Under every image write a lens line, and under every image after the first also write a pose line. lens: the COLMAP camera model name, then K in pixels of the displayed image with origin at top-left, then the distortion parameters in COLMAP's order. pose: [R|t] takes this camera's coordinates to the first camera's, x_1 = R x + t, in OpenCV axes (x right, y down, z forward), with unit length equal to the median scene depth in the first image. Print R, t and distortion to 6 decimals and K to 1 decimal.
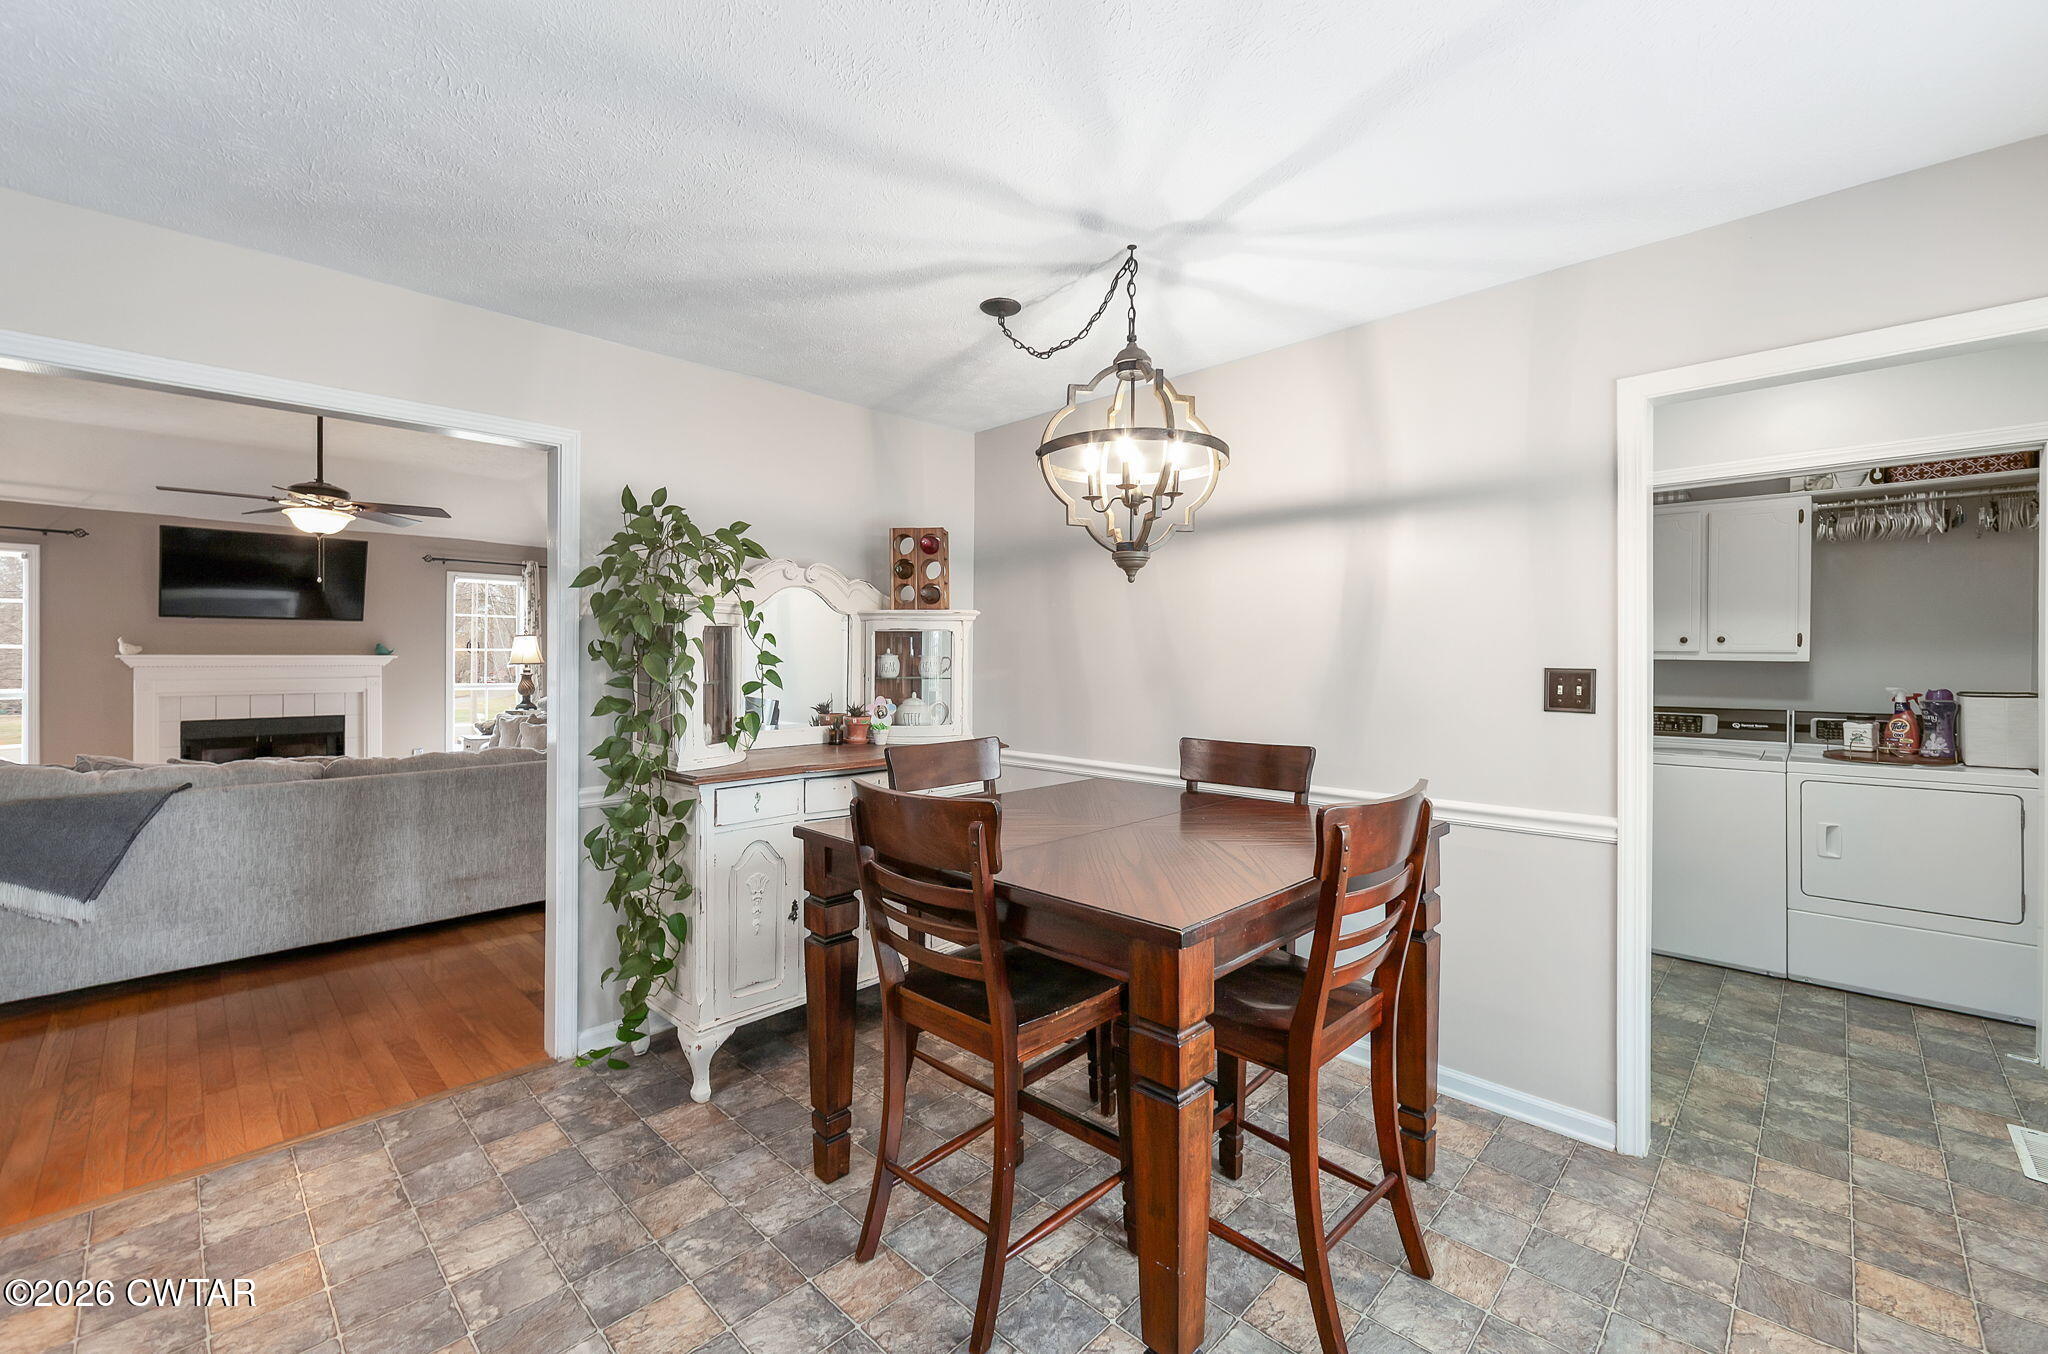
lens RADIAL K [[843.3, 0, 1029.9], [0, 843.3, 659.0], [0, 0, 1]] dist [-0.001633, -0.000081]
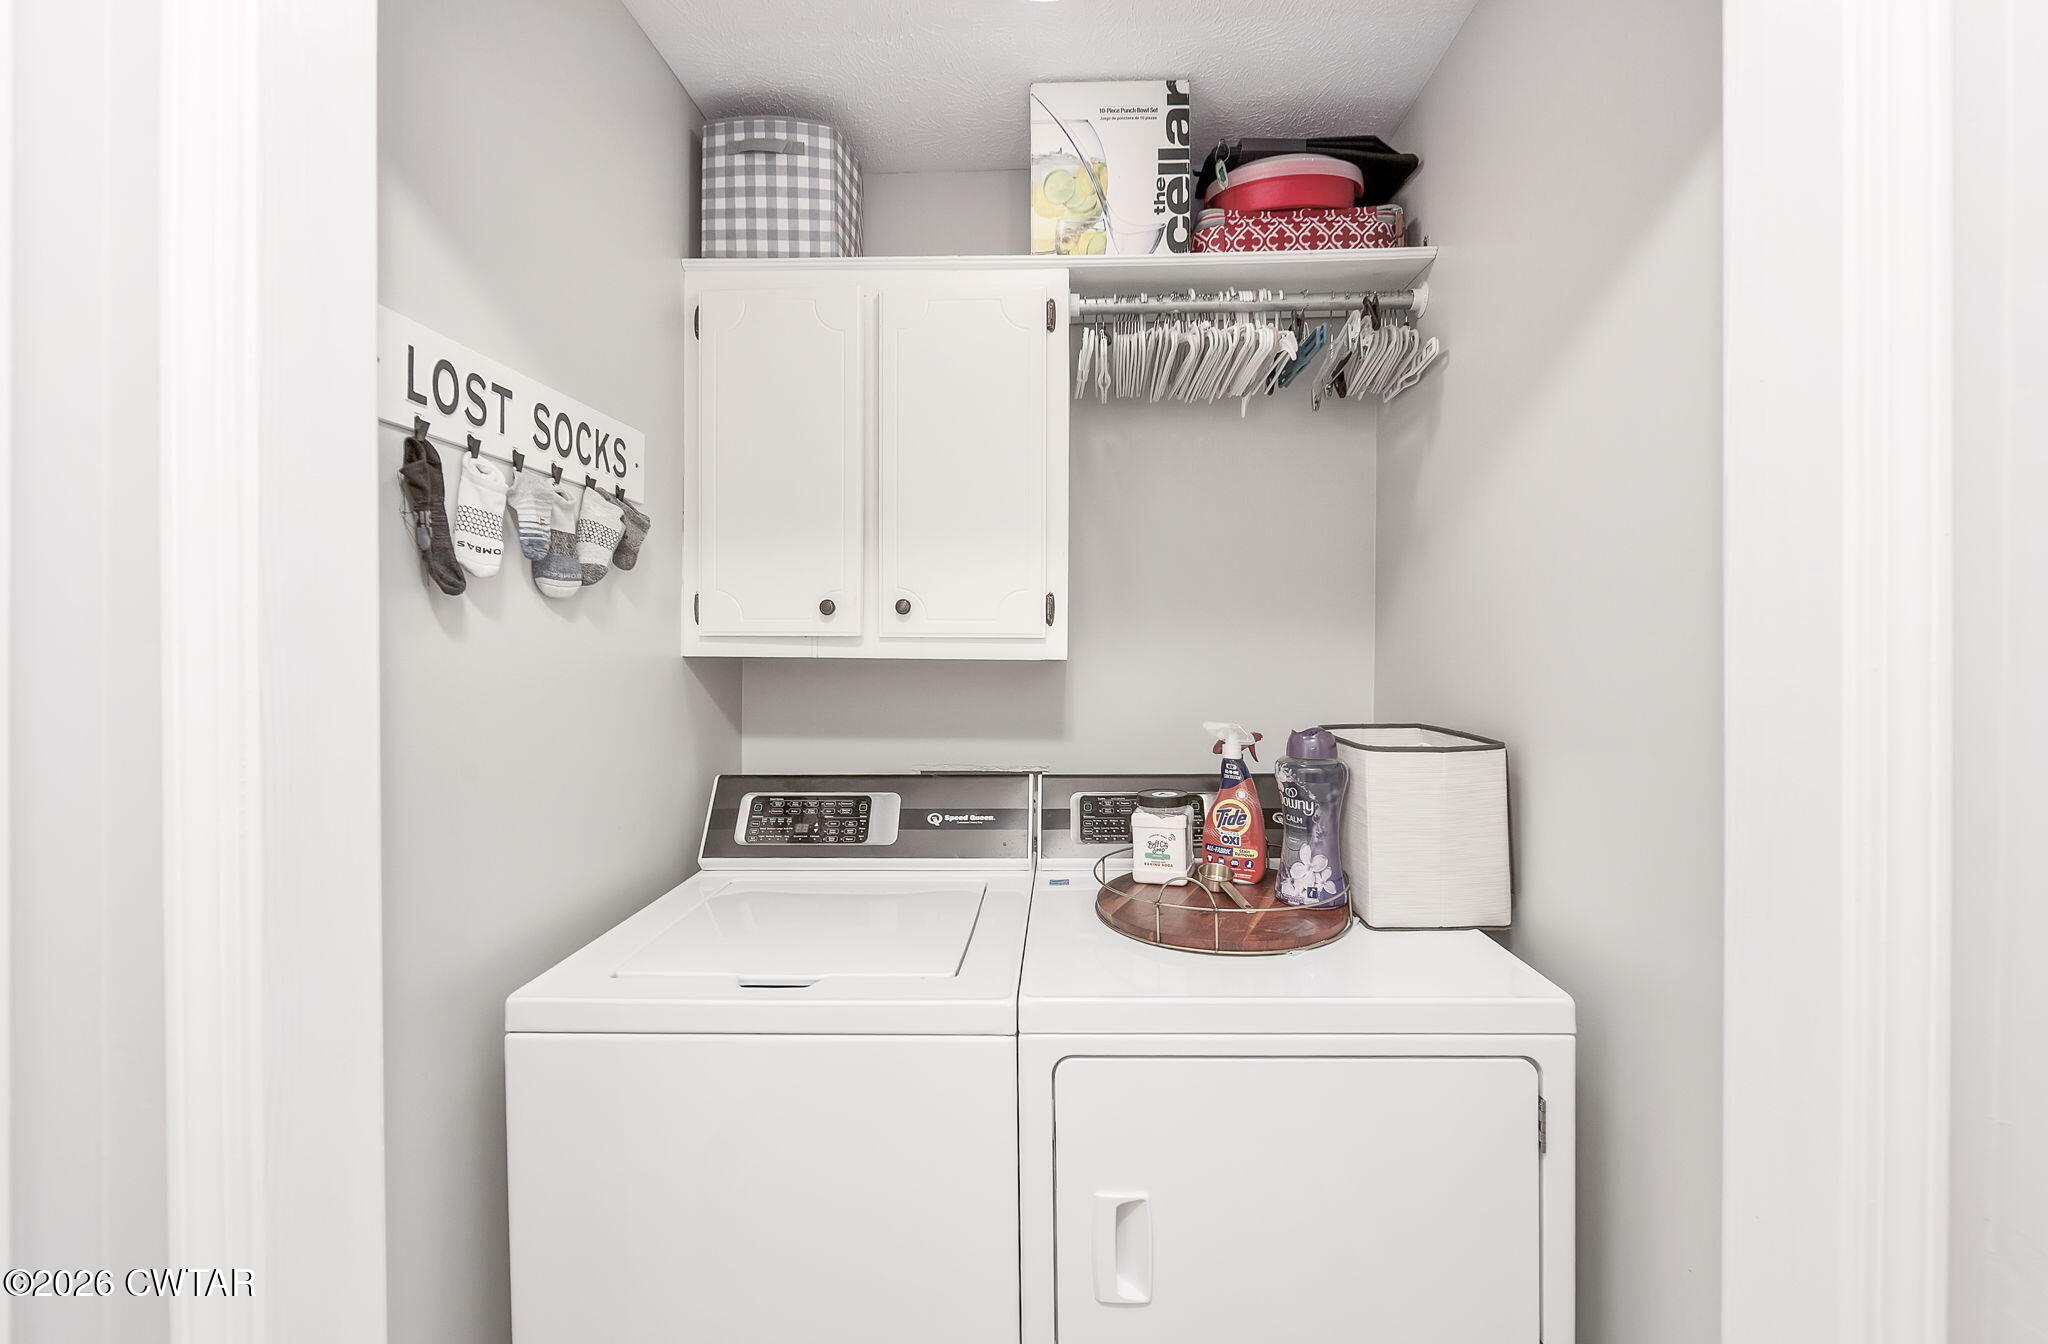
lens RADIAL K [[843.3, 0, 1030.4], [0, 843.3, 661.7], [0, 0, 1]] dist [-0.001633, -0.000081]
pose [[0.757475, -0.006084, 0.652836, 0.643032], [0.004991, 0.999981, 0.003528, 0.001956], [-0.652845, 0.000586, 0.757491, 0.700039]]
